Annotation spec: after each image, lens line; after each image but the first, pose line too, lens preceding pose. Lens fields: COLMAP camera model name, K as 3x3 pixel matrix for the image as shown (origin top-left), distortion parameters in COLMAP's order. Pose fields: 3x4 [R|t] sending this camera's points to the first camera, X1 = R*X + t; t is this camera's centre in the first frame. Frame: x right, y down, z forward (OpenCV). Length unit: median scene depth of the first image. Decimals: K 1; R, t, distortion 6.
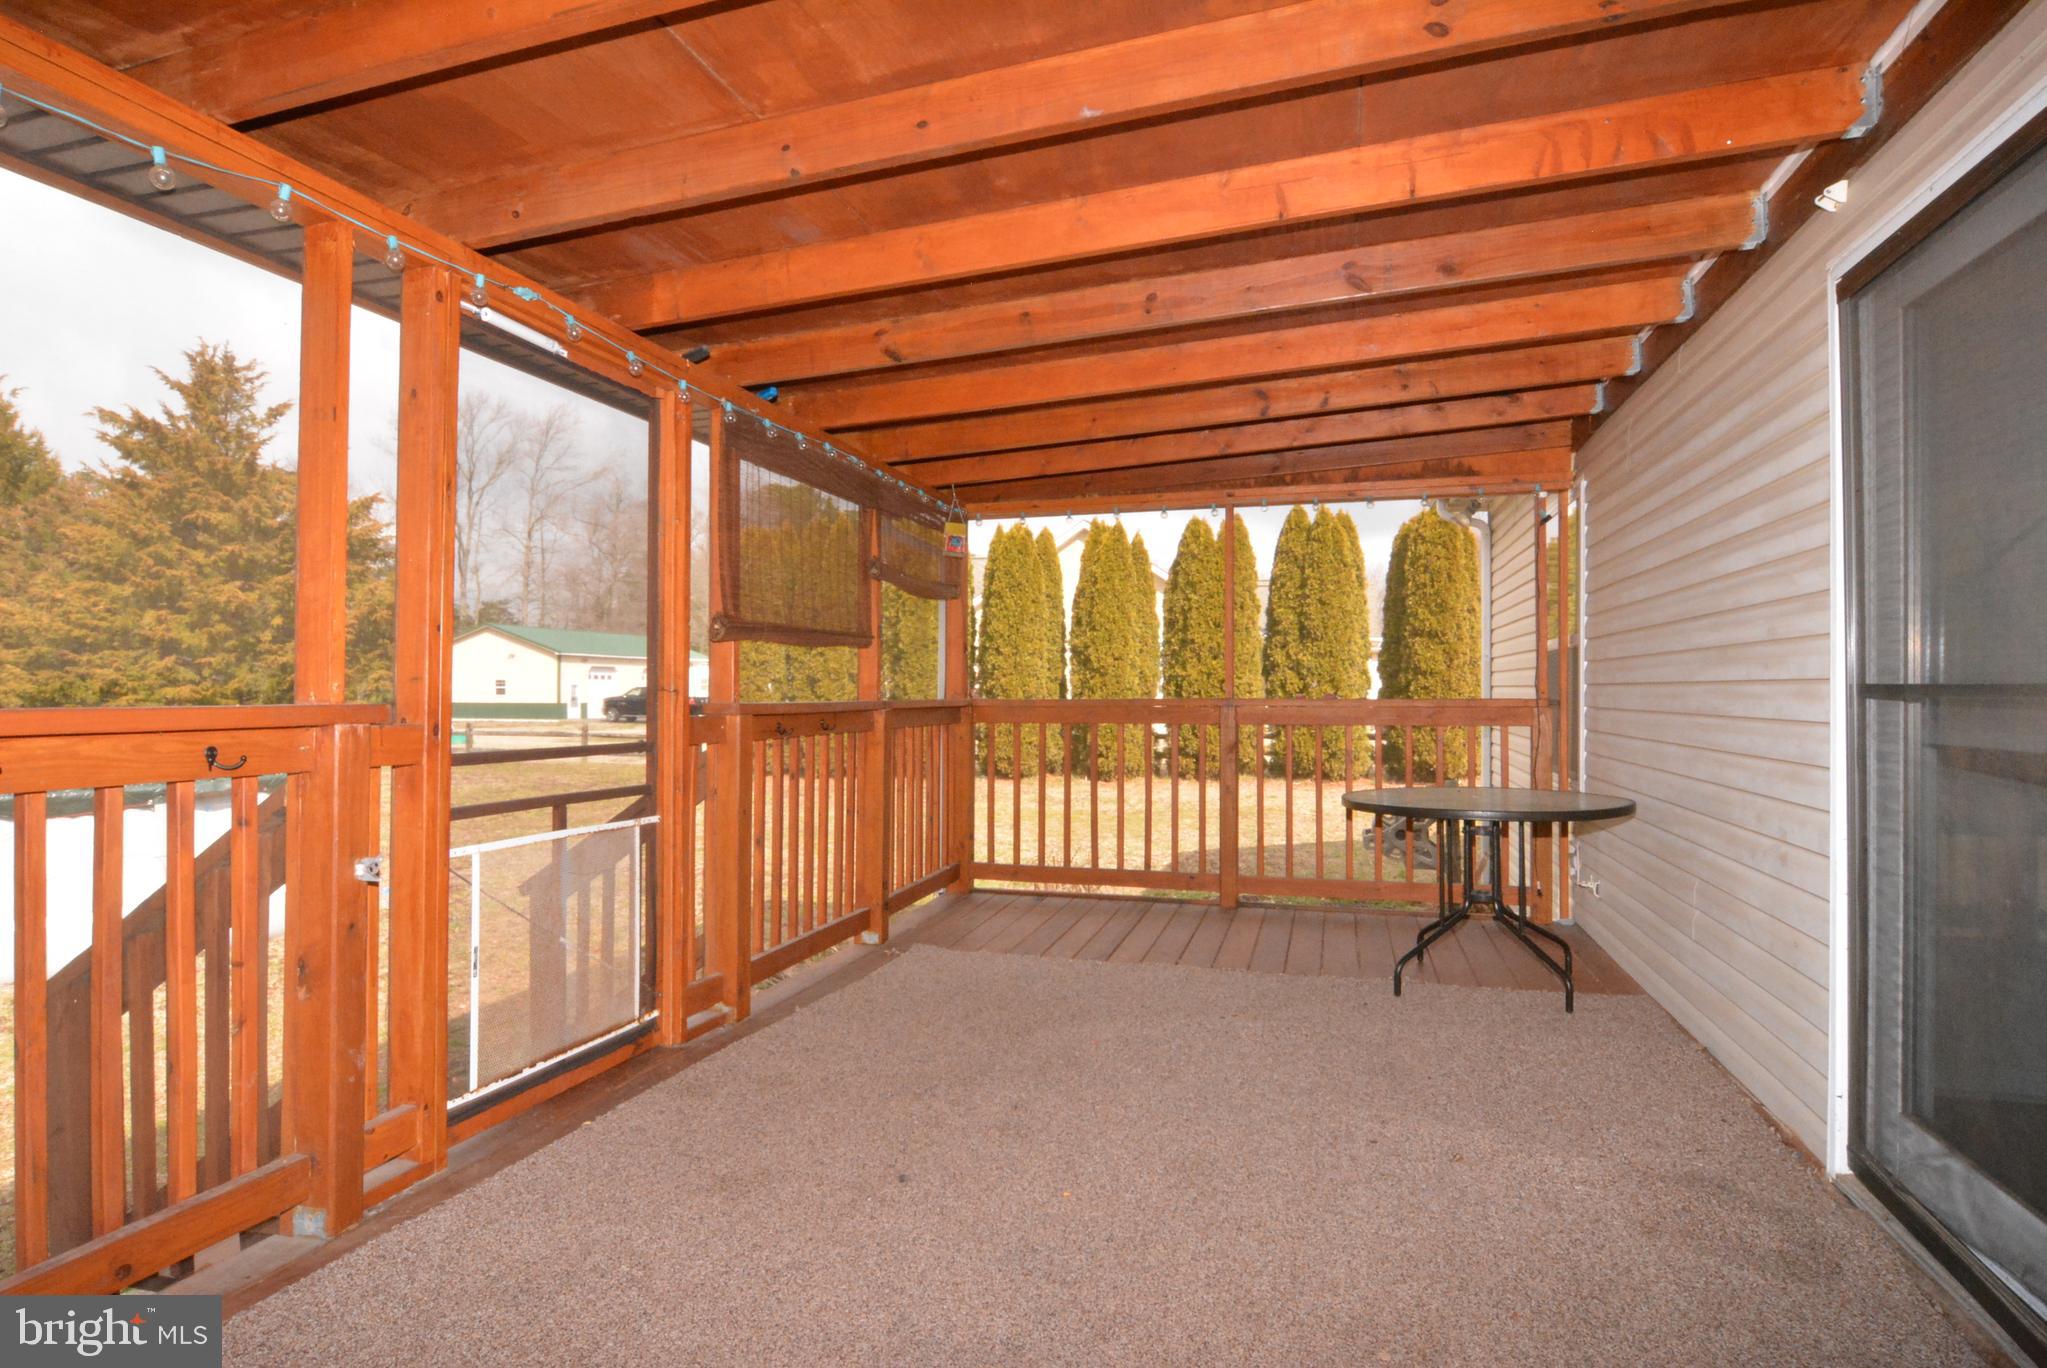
lens RADIAL K [[1095.6, 0, 1026.2], [0, 1095.6, 684.5], [0, 0, 1]] dist [-0.009818, -0.008414]
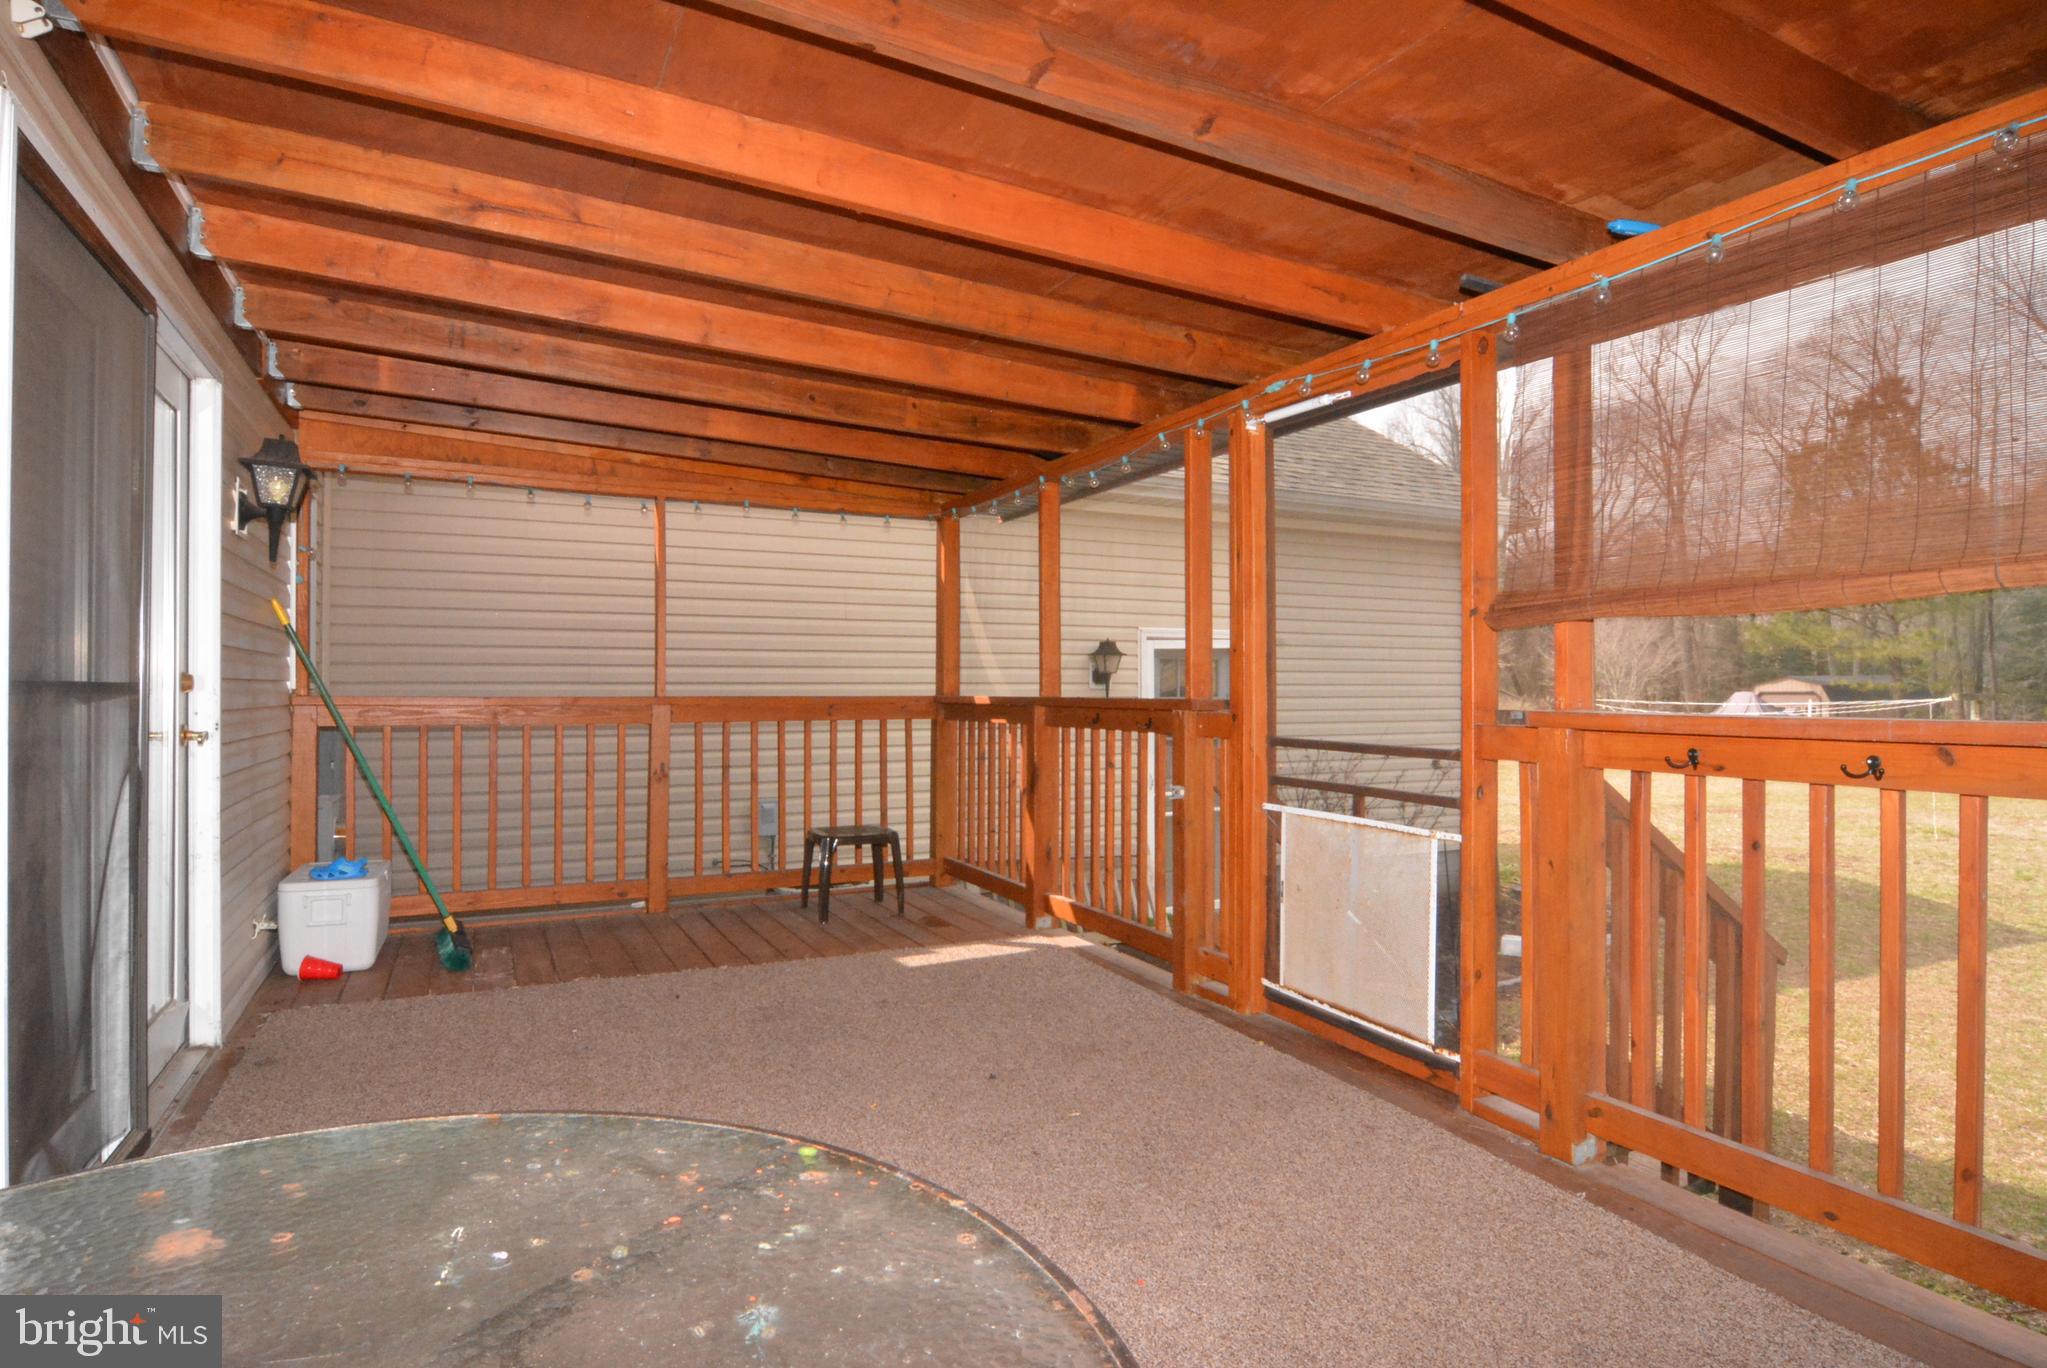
lens RADIAL K [[1095.6, 0, 1030.3], [0, 1095.6, 682.0], [0, 0, 1]] dist [-0.009818, -0.008414]
pose [[-0.730984, -0.007058, -0.682358, 0.603915], [-0.001001, 0.999957, -0.009271, 0.006089], [0.682394, -0.006094, -0.730959, 1.644946]]
